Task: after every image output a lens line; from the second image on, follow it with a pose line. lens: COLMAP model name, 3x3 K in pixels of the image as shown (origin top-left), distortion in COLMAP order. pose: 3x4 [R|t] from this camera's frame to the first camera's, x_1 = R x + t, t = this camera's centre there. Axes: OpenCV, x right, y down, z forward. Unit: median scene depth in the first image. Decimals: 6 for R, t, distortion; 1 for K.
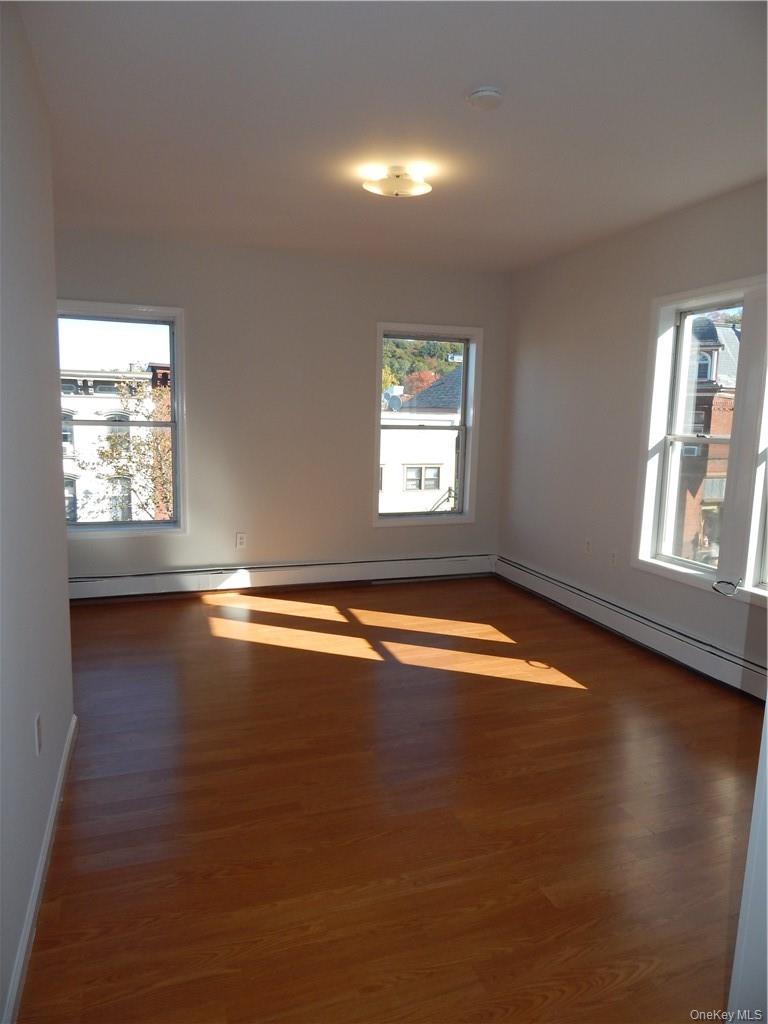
lens RADIAL K [[691.5, 0, 384.0], [0, 691.5, 512.0], [0, 0, 1]] dist [0.016298, 0.002296]
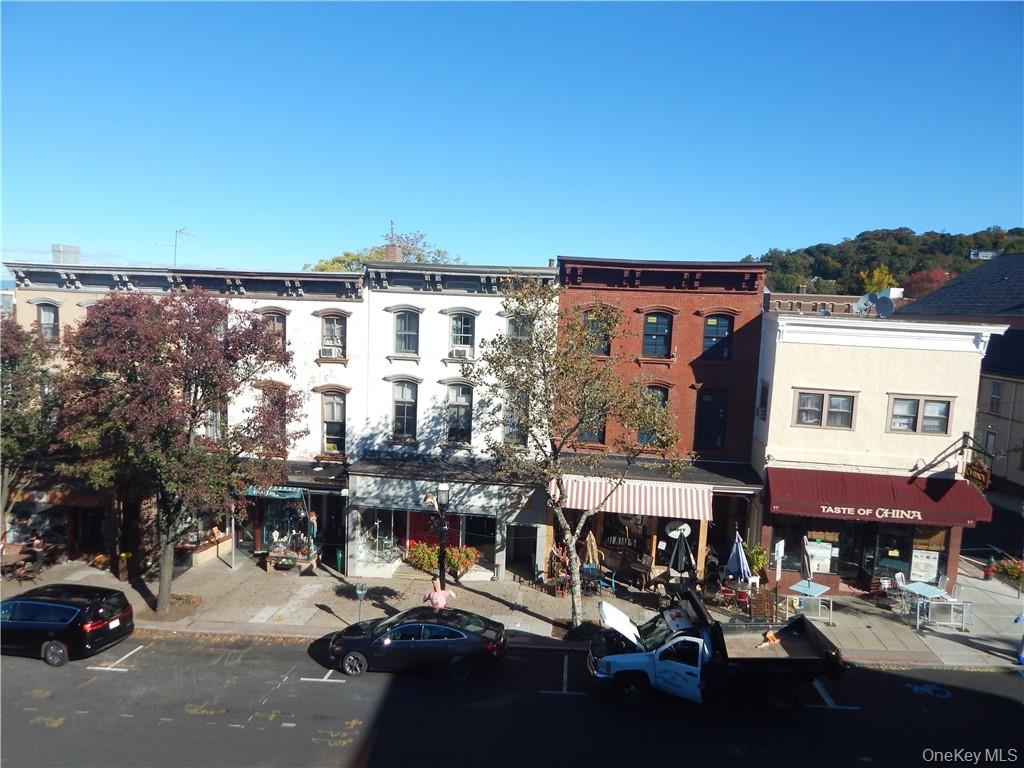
lens RADIAL K [[691.5, 0, 514.8], [0, 691.5, 381.6], [0, 0, 1]] dist [0.016298, 0.002296]
pose [[0.886796, 0.064654, -0.457617, 0.078326], [-0.085878, 0.995974, -0.025704, -0.179815], [0.454113, 0.062094, 0.888778, 1.173285]]
